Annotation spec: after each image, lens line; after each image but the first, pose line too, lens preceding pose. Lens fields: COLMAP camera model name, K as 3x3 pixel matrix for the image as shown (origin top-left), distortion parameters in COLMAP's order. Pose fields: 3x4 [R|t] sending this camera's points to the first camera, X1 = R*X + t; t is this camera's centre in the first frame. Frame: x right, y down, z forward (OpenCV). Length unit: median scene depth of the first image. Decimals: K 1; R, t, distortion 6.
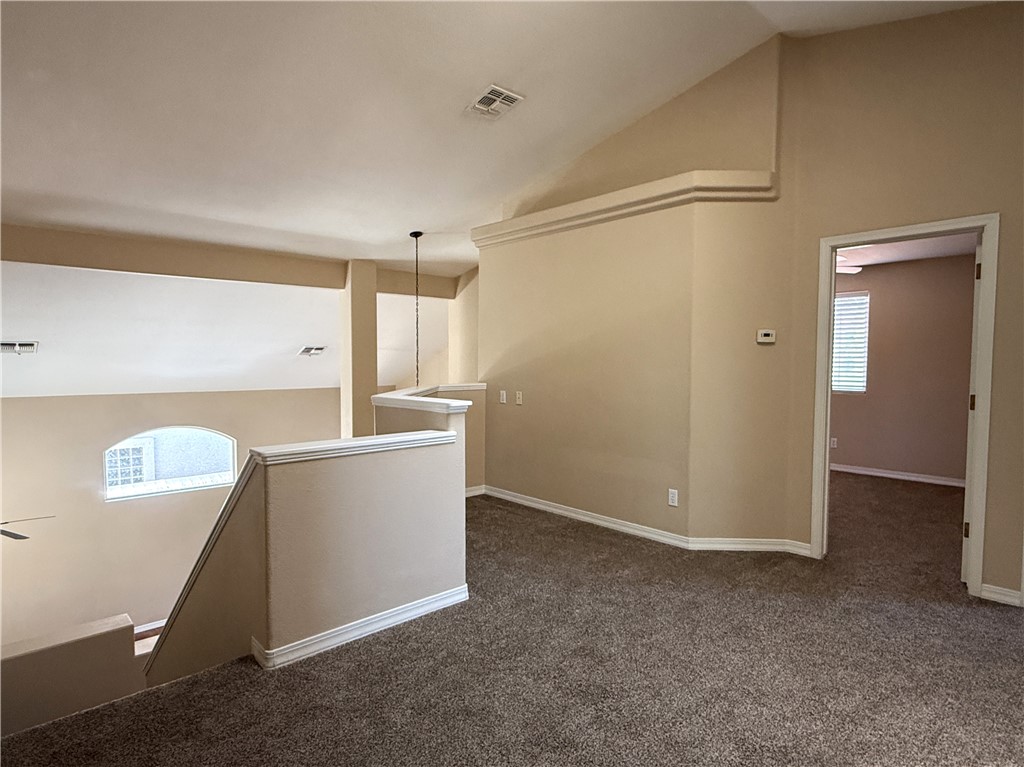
lens RADIAL K [[555.5, 0, 509.6], [0, 555.5, 378.9], [0, 0, 1]] dist [0.003278, 0.000450]
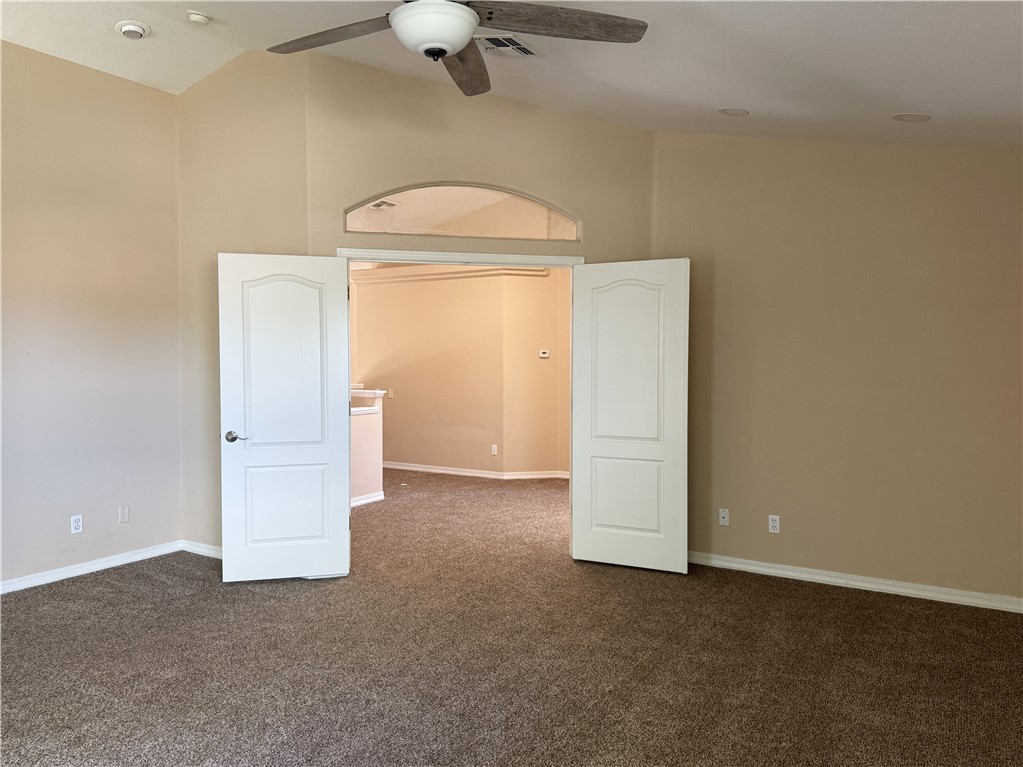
lens RADIAL K [[714.6, 0, 511.5], [0, 714.6, 383.5], [0, 0, 1]] dist [0.000884, -0.000478]
pose [[0.958376, -0.012179, 0.285249, -0.282040], [0.015693, 0.999826, -0.010037, 0.038636], [-0.285077, 0.014095, 0.958401, -1.140542]]
